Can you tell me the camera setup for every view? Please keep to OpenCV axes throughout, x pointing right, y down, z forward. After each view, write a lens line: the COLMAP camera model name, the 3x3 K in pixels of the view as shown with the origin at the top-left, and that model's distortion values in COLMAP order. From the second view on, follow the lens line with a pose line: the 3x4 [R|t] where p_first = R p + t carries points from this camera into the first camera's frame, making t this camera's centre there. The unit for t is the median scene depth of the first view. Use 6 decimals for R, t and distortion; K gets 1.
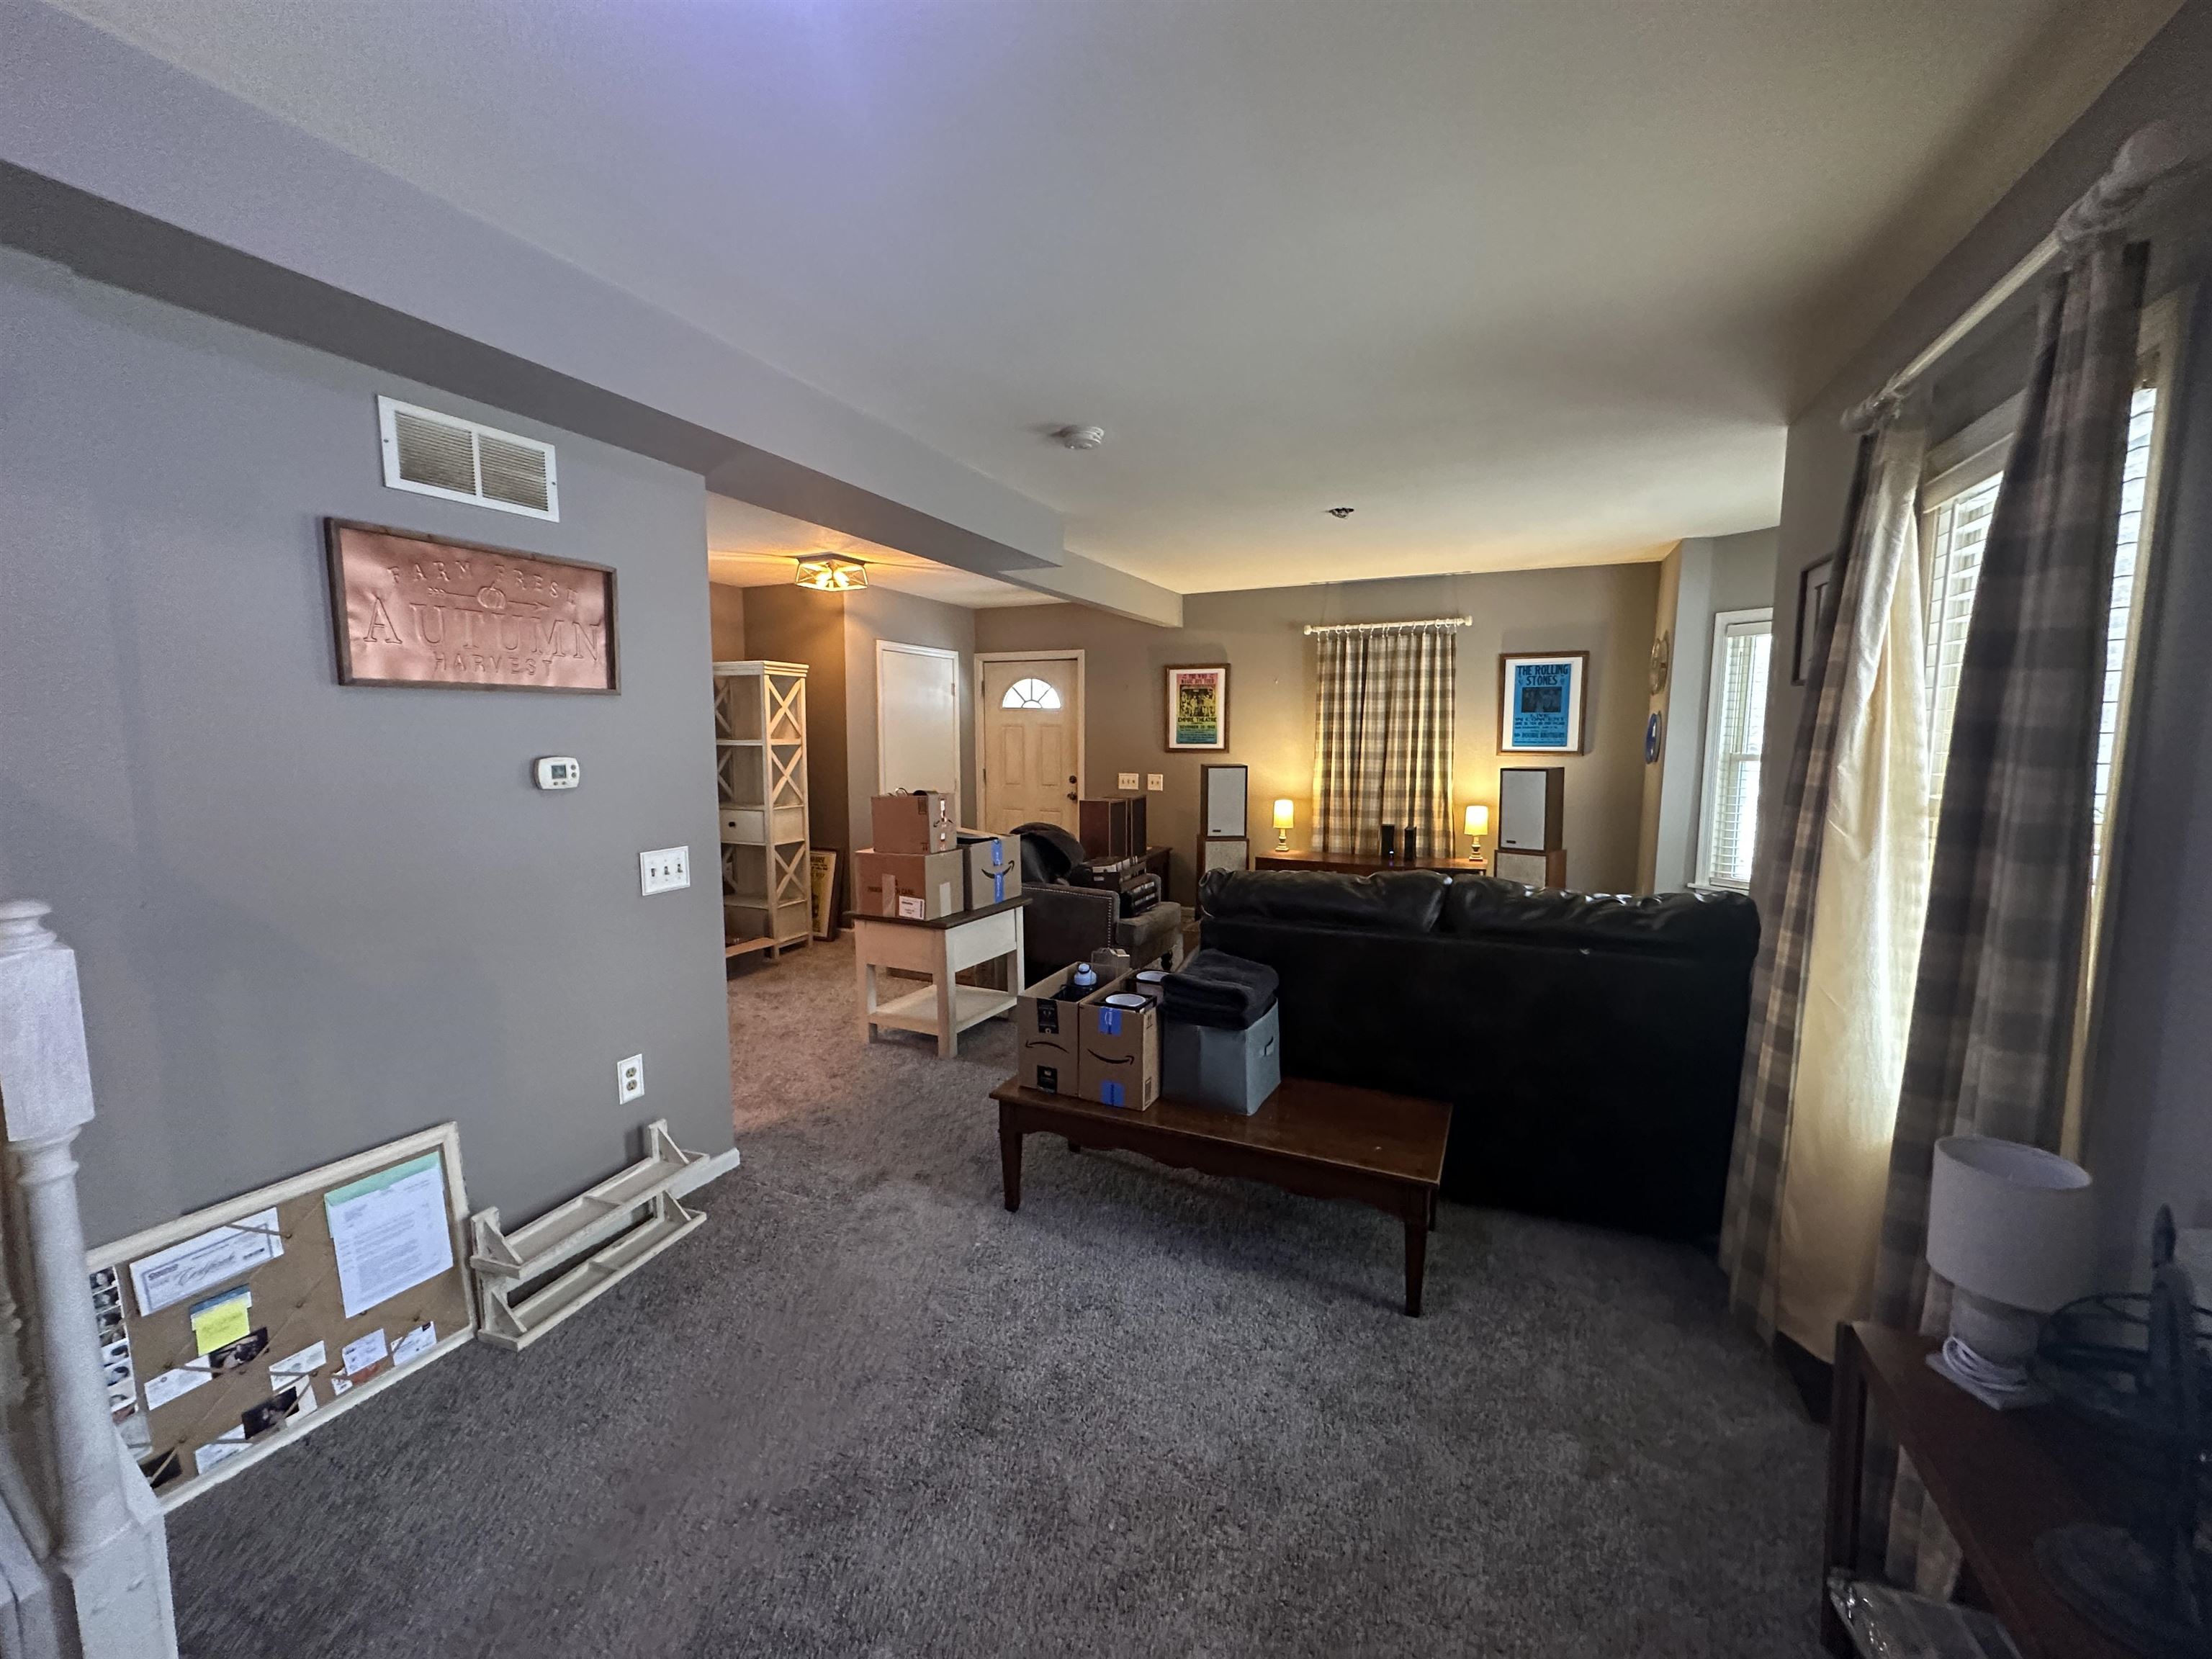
lens RADIAL K [[881.3, 0, 1111.1], [0, 881.3, 832.0], [0, 0, 1]] dist [-0.005324, 0.000974]
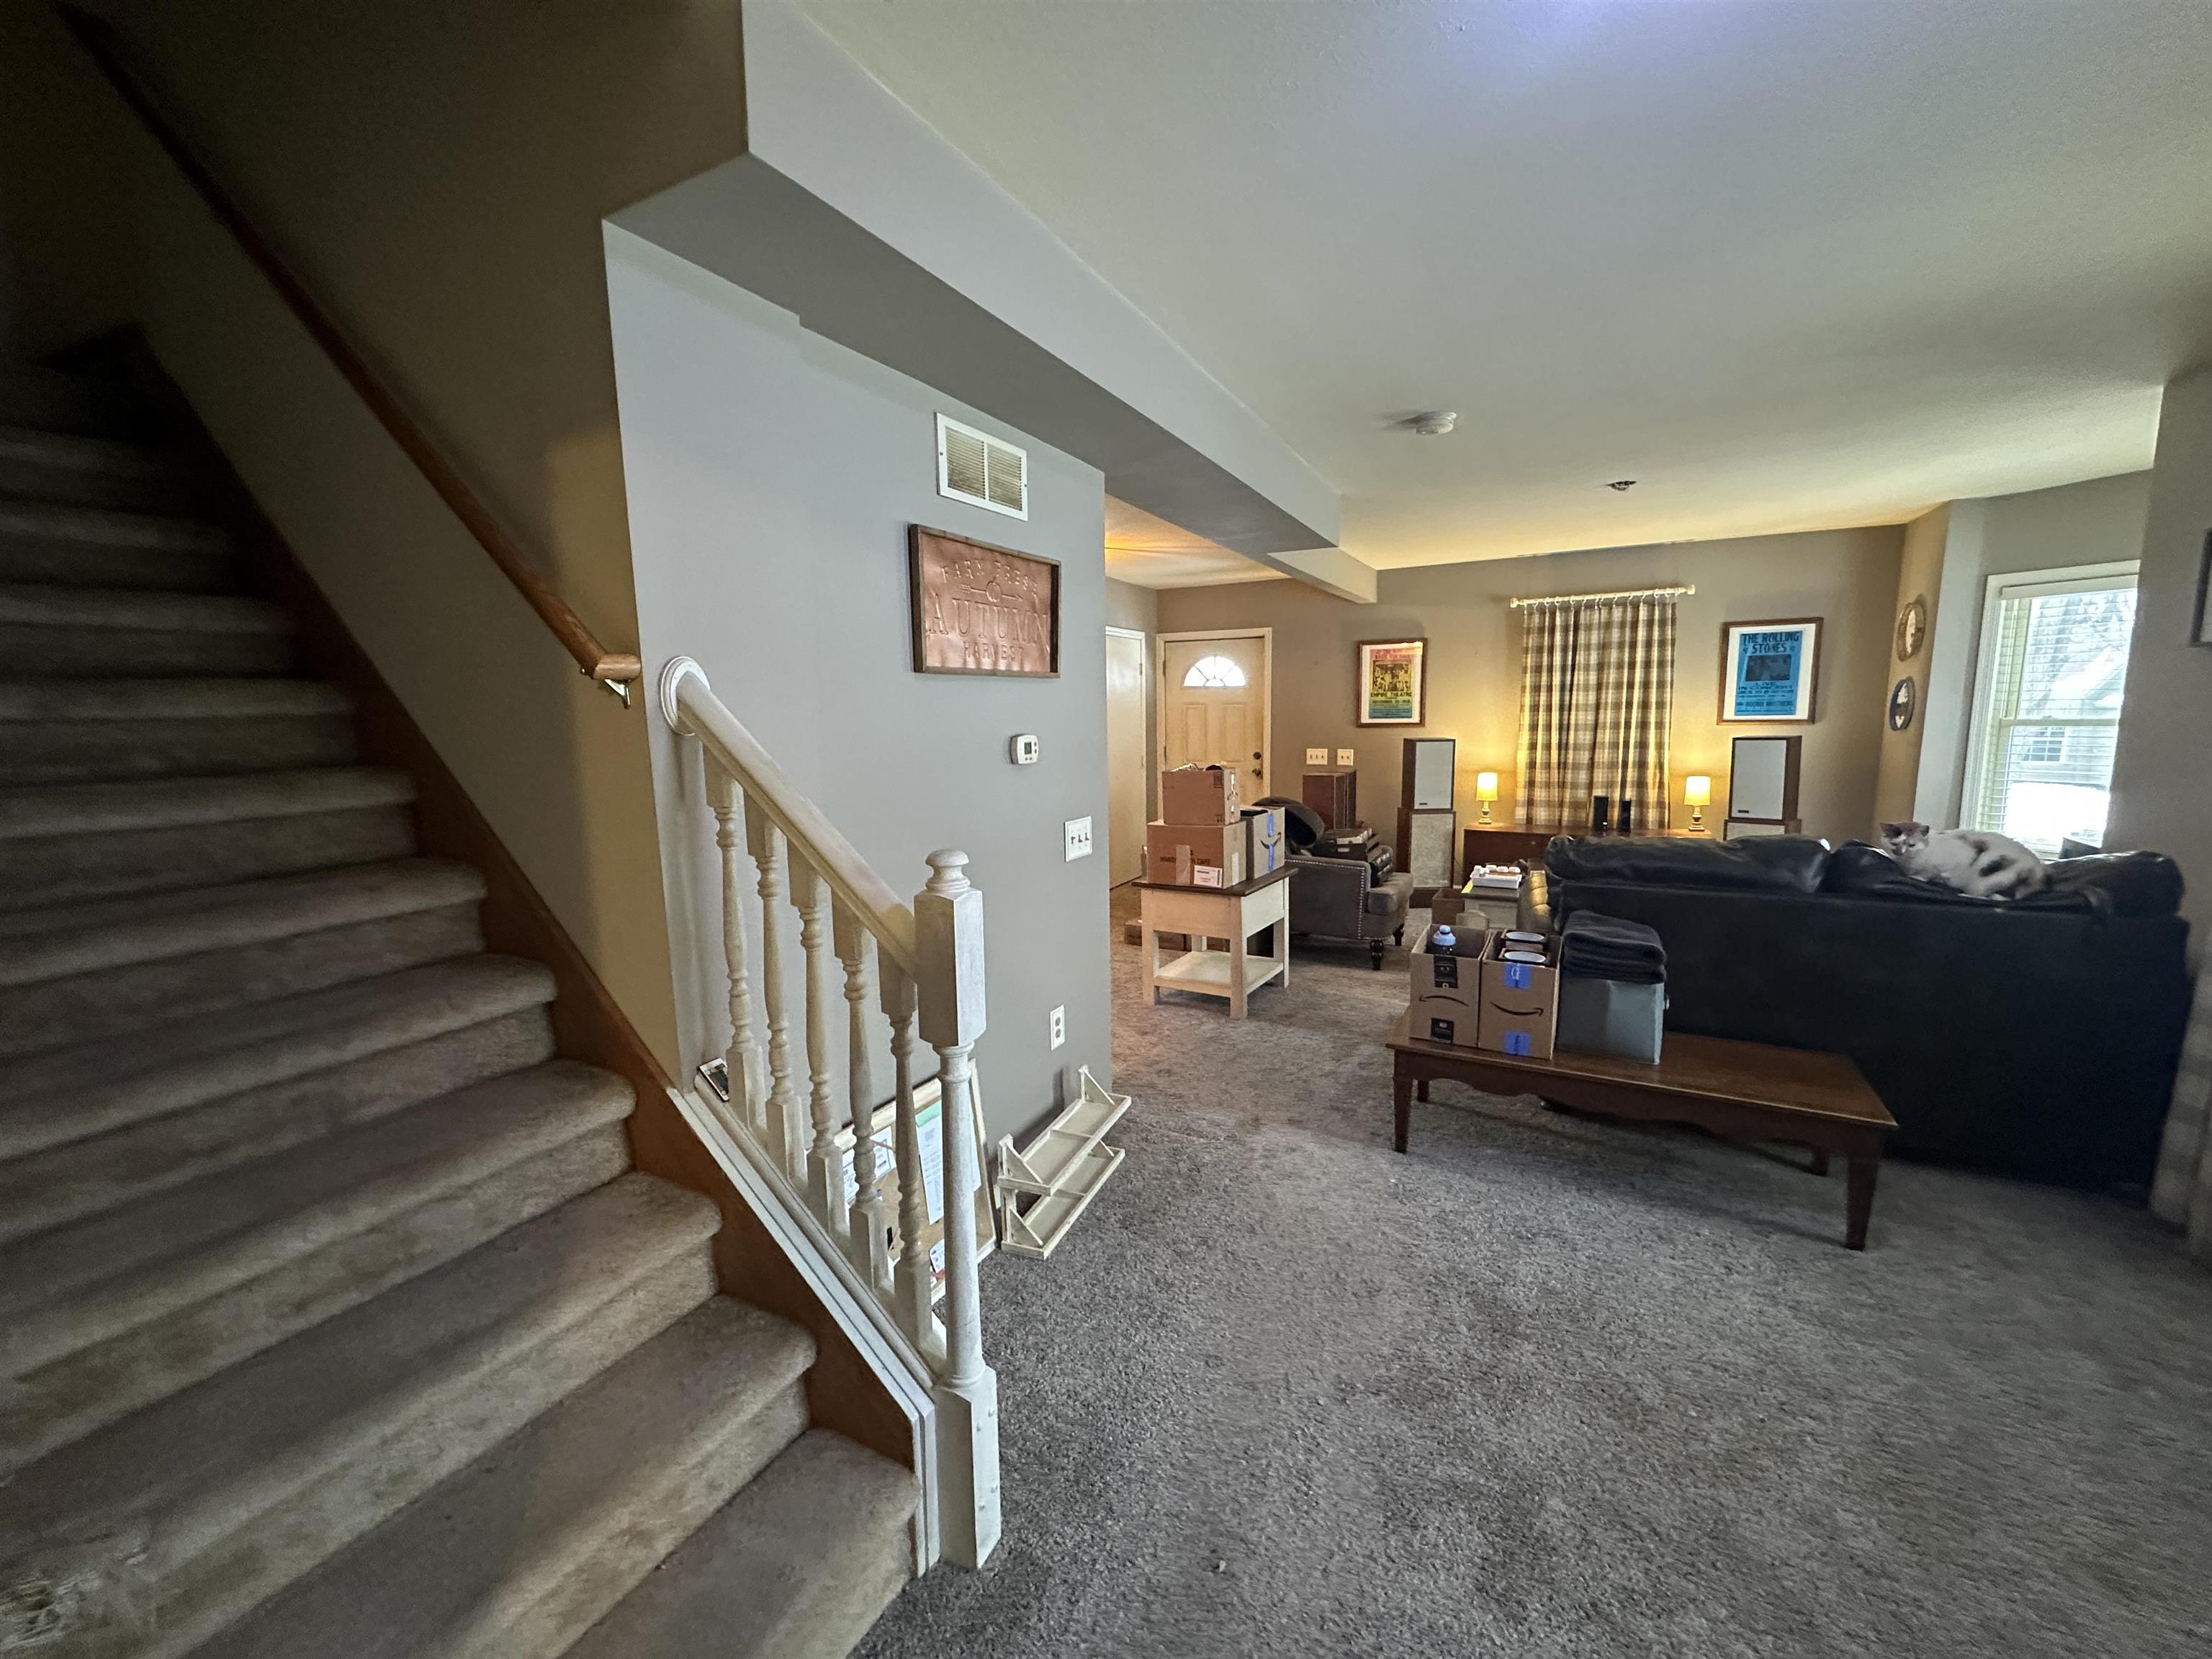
lens RADIAL K [[881.3, 0, 1108.9], [0, 881.3, 831.9], [0, 0, 1]] dist [-0.005324, 0.000974]
pose [[0.997654, -0.006913, -0.068109, -0.220060], [0.008513, 0.999694, 0.023234, 0.005654], [0.067928, -0.023760, 0.997407, -0.049359]]
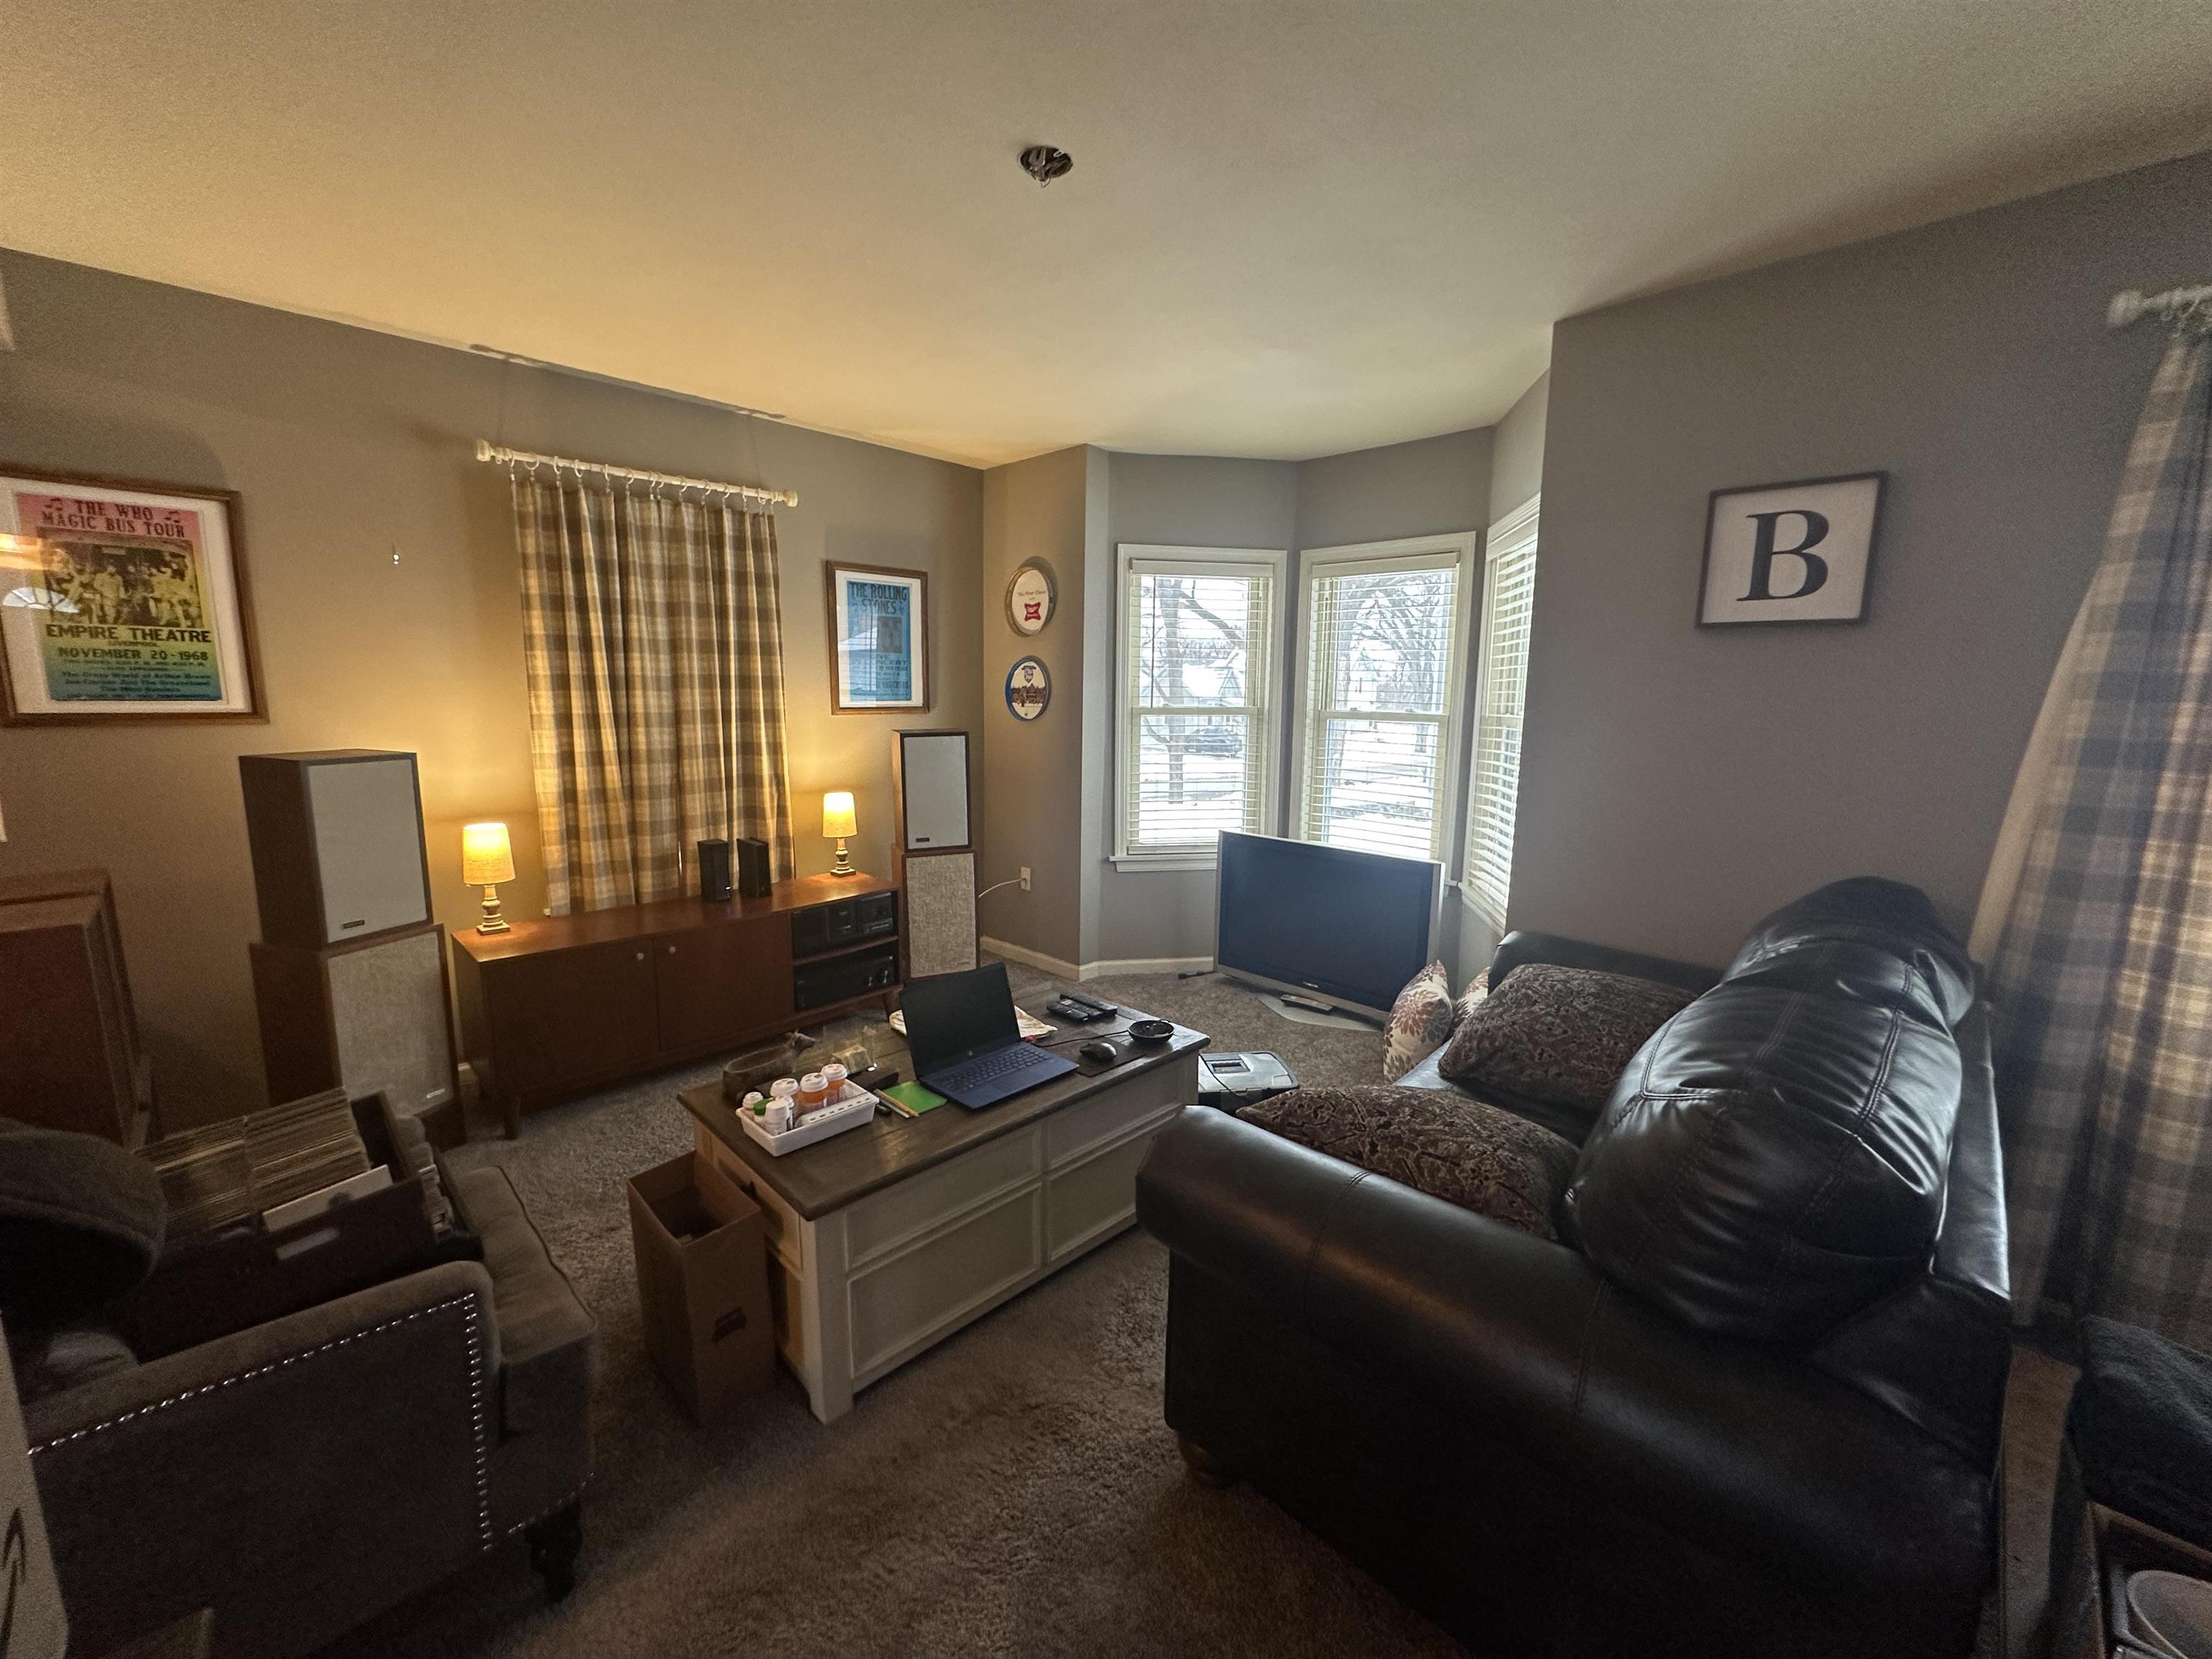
lens RADIAL K [[881.3, 0, 1099.6], [0, 881.3, 825.4], [0, 0, 1]] dist [-0.005324, 0.000974]
pose [[0.349276, -0.139901, 0.926517, -0.152463], [0.093829, 0.989043, 0.113971, -0.073893], [-0.932310, 0.047126, 0.358576, 0.698117]]
